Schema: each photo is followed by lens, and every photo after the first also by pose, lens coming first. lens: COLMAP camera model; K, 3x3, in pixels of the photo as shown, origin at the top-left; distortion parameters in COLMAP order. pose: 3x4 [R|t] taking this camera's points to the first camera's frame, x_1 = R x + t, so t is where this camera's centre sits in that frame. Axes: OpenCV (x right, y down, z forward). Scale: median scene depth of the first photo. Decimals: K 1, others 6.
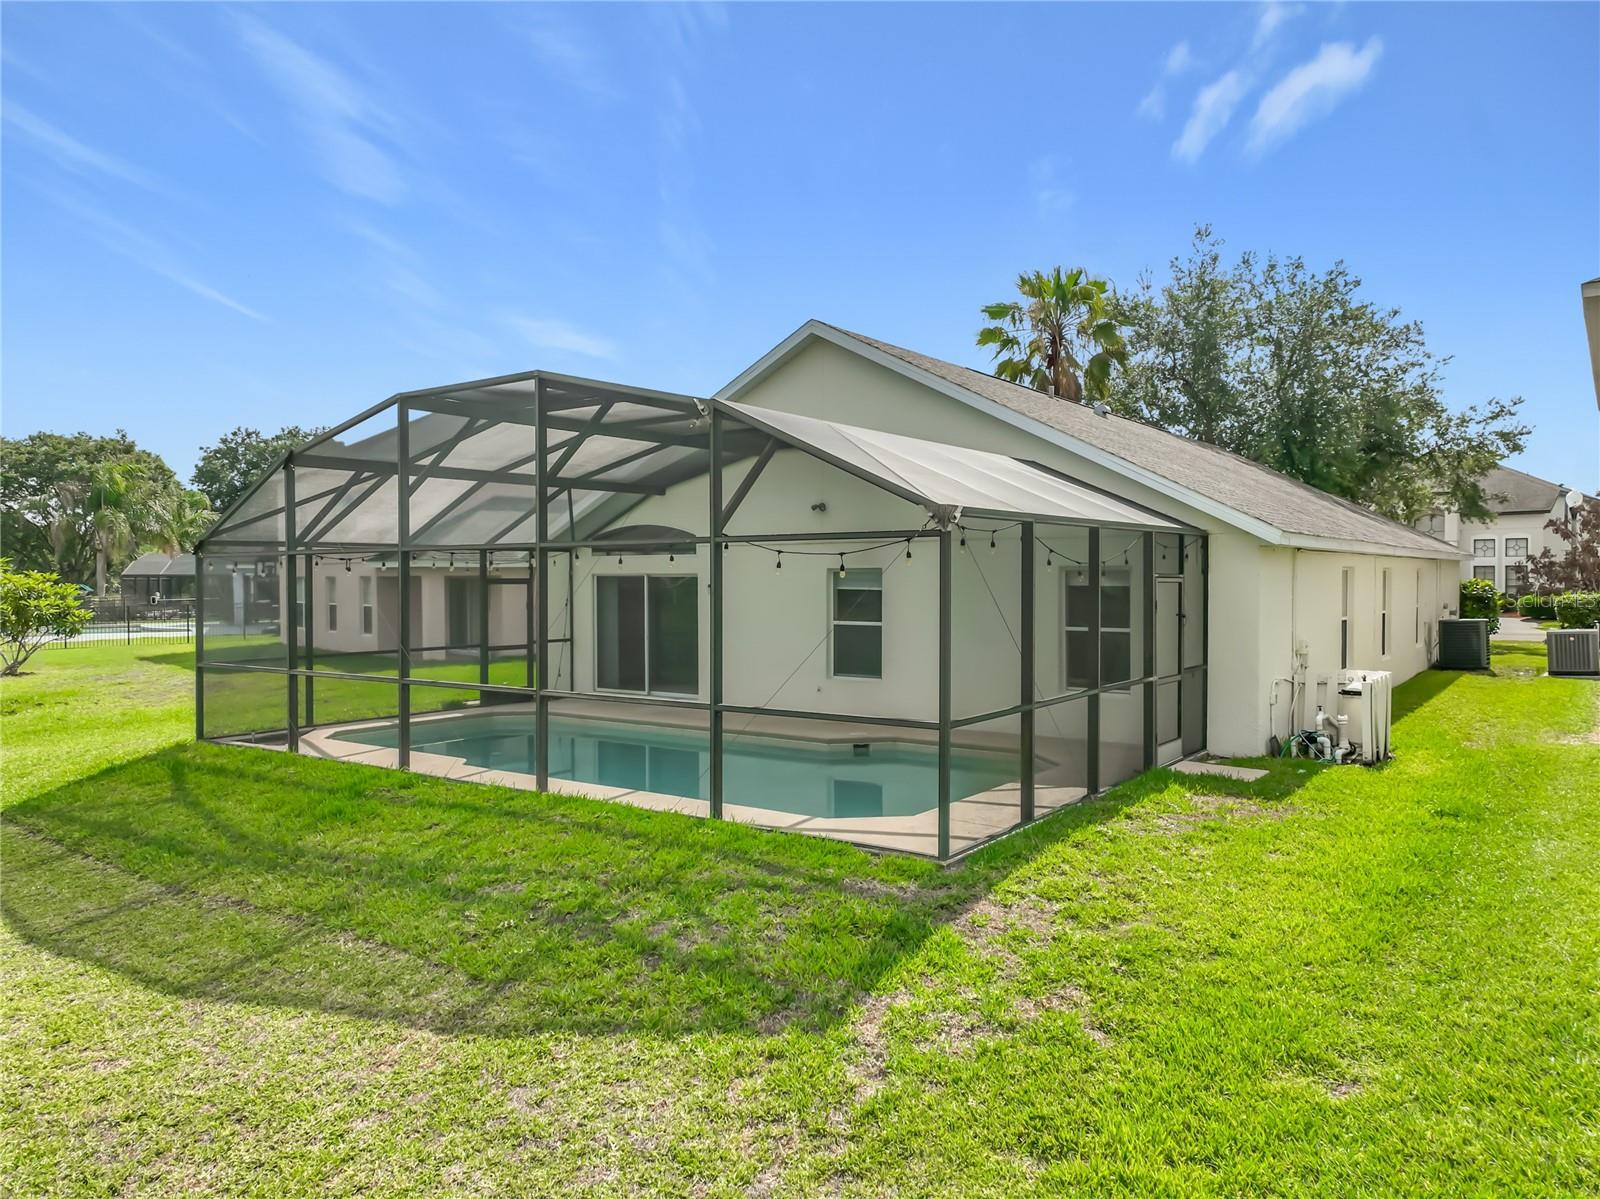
lens RADIAL K [[1159.9, 0, 800.0], [0, 1159.9, 599.5], [0, 0, 1]] dist [0.015664, 0.004234]
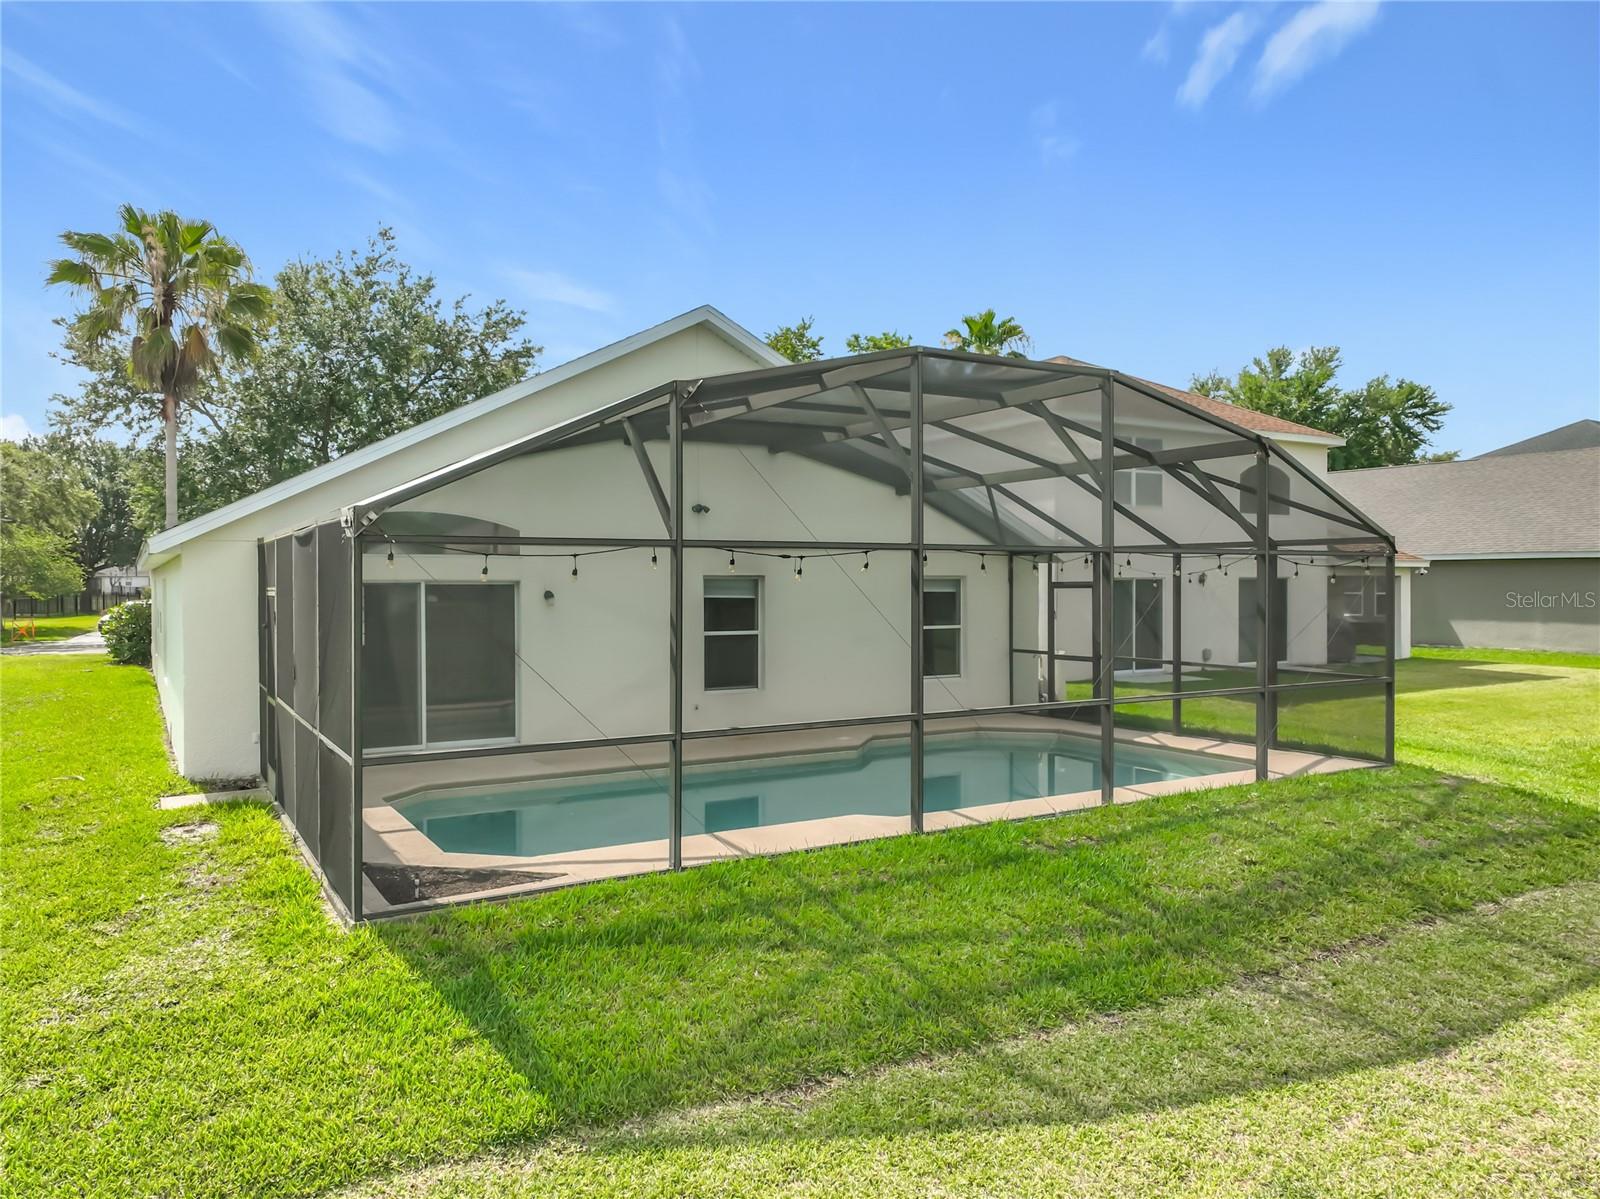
lens RADIAL K [[1159.9, 0, 800.0], [0, 1159.9, 599.5], [0, 0, 1]] dist [0.015664, 0.004234]
pose [[0.363084, -0.008634, 0.931717, -0.836271], [0.019265, 0.999813, 0.001757, -0.007615], [-0.931557, 0.017311, 0.363182, 0.610513]]
